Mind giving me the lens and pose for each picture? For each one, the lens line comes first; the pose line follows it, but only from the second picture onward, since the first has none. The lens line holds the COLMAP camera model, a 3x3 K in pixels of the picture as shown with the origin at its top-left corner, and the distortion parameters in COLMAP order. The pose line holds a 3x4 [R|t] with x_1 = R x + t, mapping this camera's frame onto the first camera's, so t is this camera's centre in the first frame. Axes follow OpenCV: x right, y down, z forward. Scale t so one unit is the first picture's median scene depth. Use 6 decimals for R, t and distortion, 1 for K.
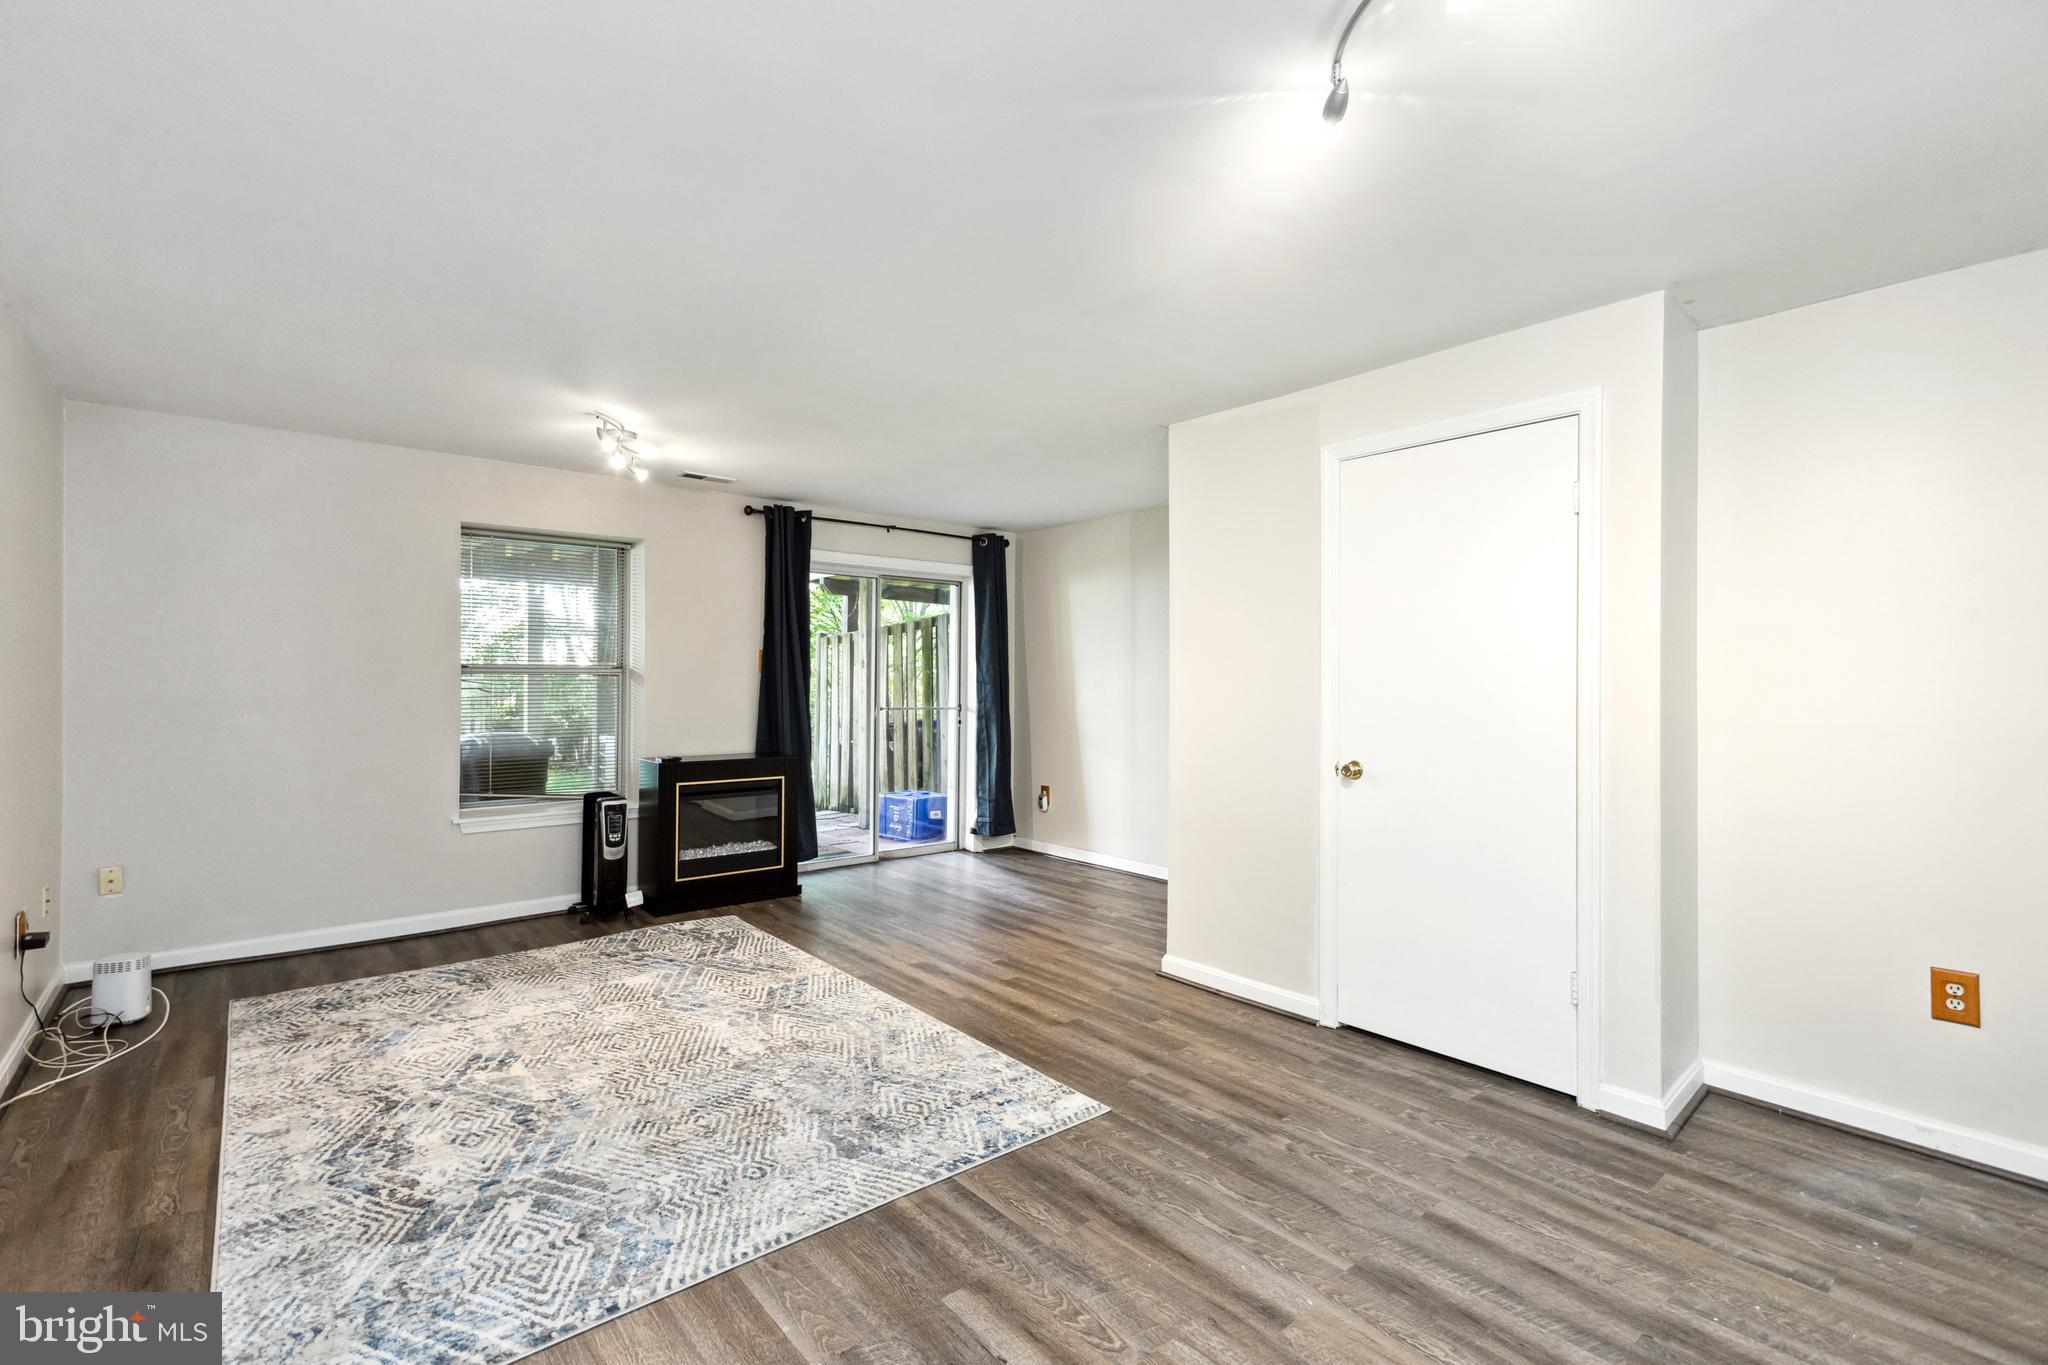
lens RADIAL K [[906.8, 0, 1023.1], [0, 906.8, 685.4], [0, 0, 1]] dist [0.017396, -0.000393]
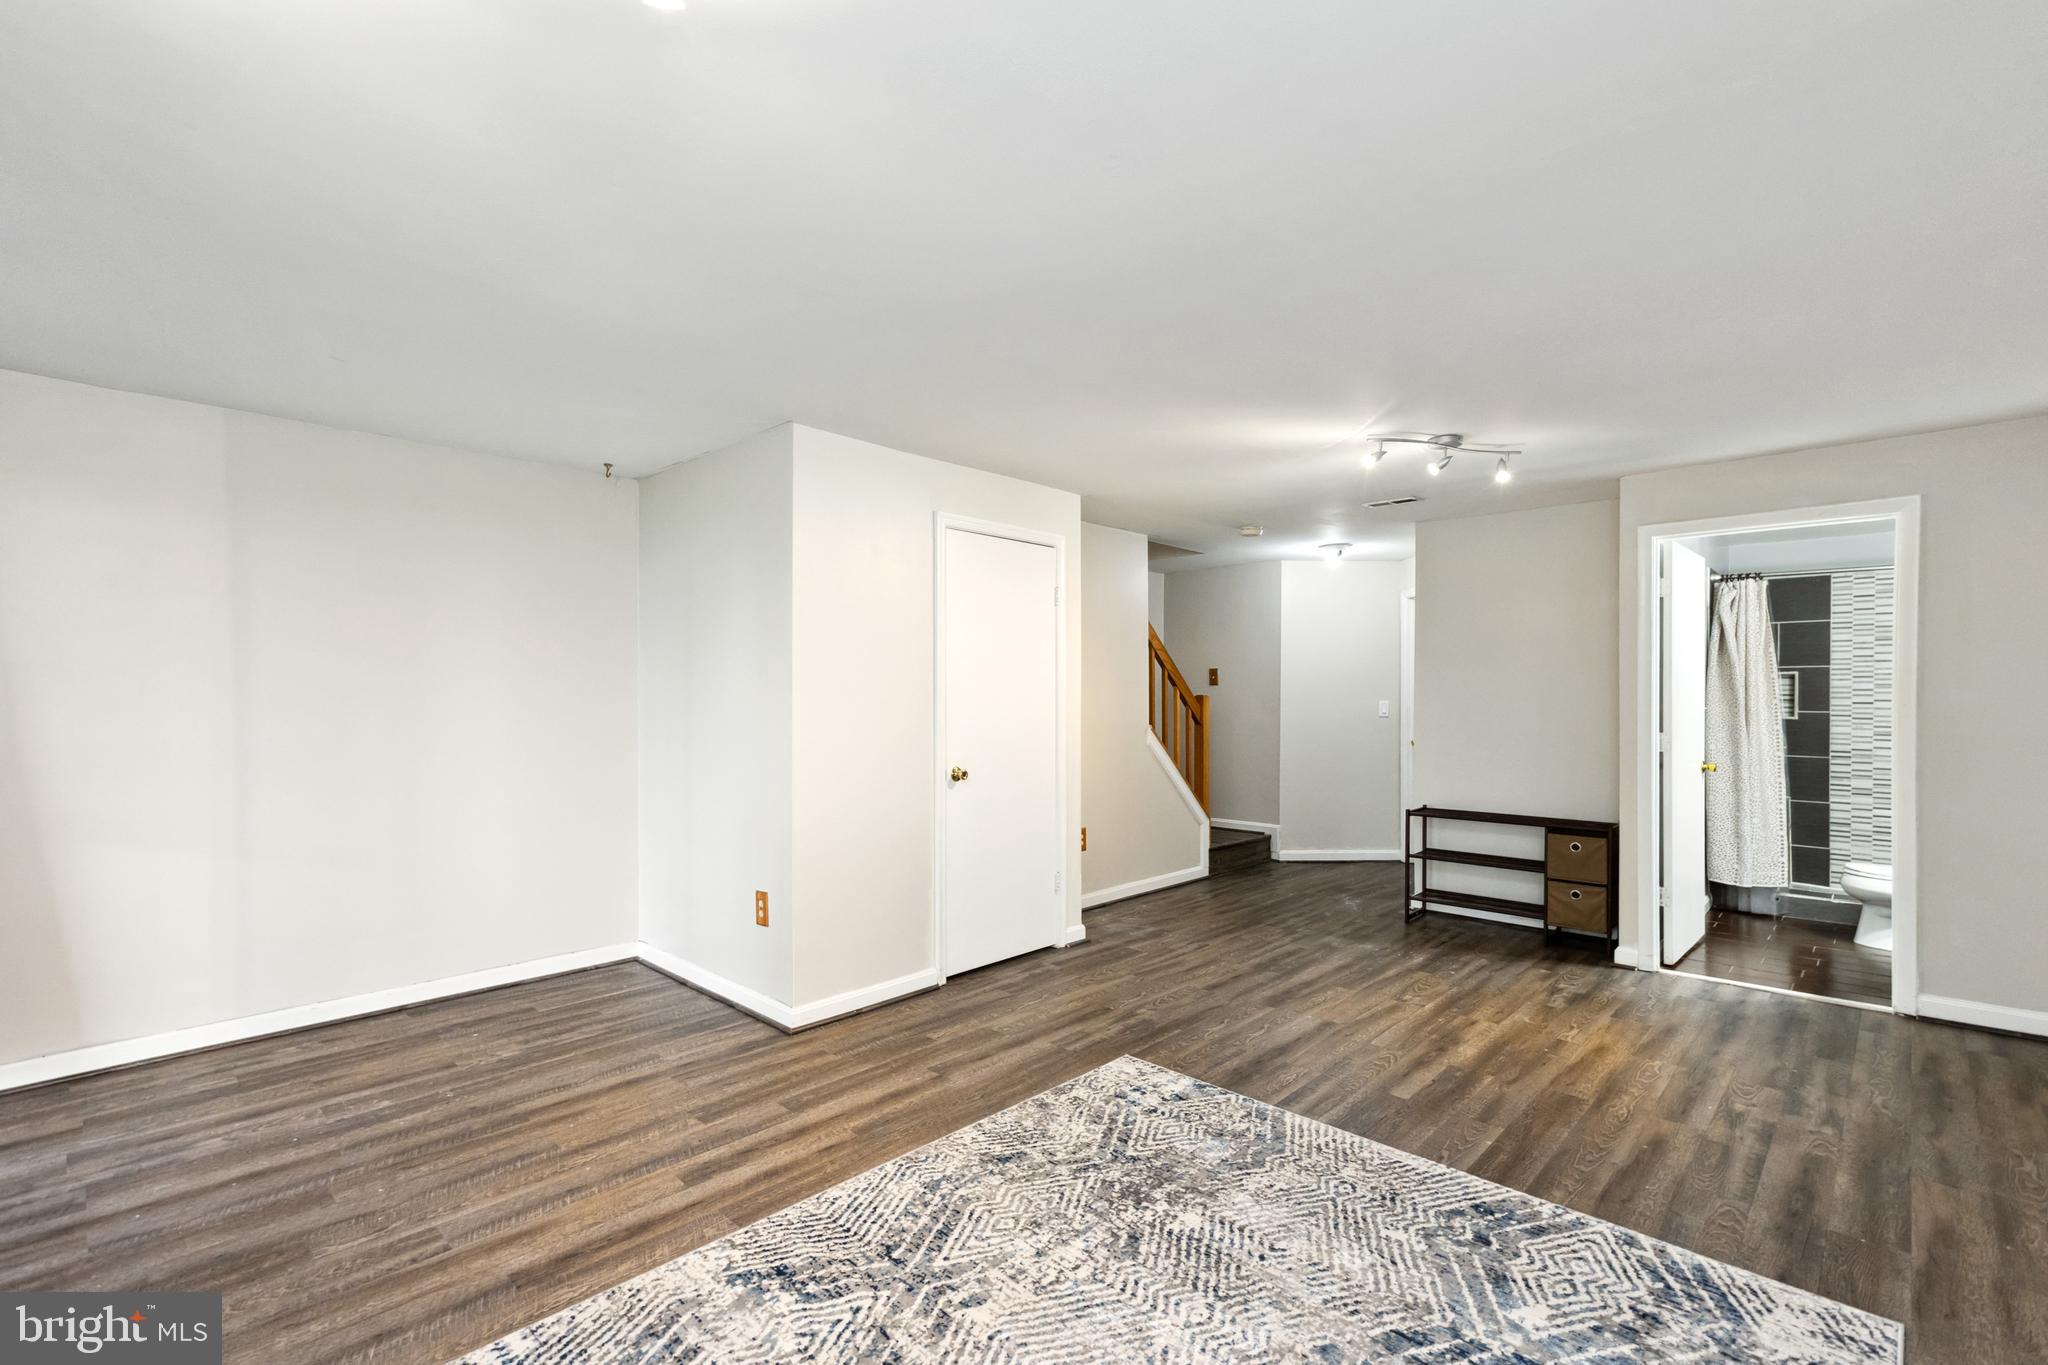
lens RADIAL K [[906.8, 0, 1023.1], [0, 906.8, 685.4], [0, 0, 1]] dist [0.017396, -0.000393]
pose [[-0.096645, 0.007773, 0.995289, -1.022059], [0.002265, 0.999969, -0.007590, -0.019294], [-0.995316, 0.001520, -0.096660, 1.158636]]
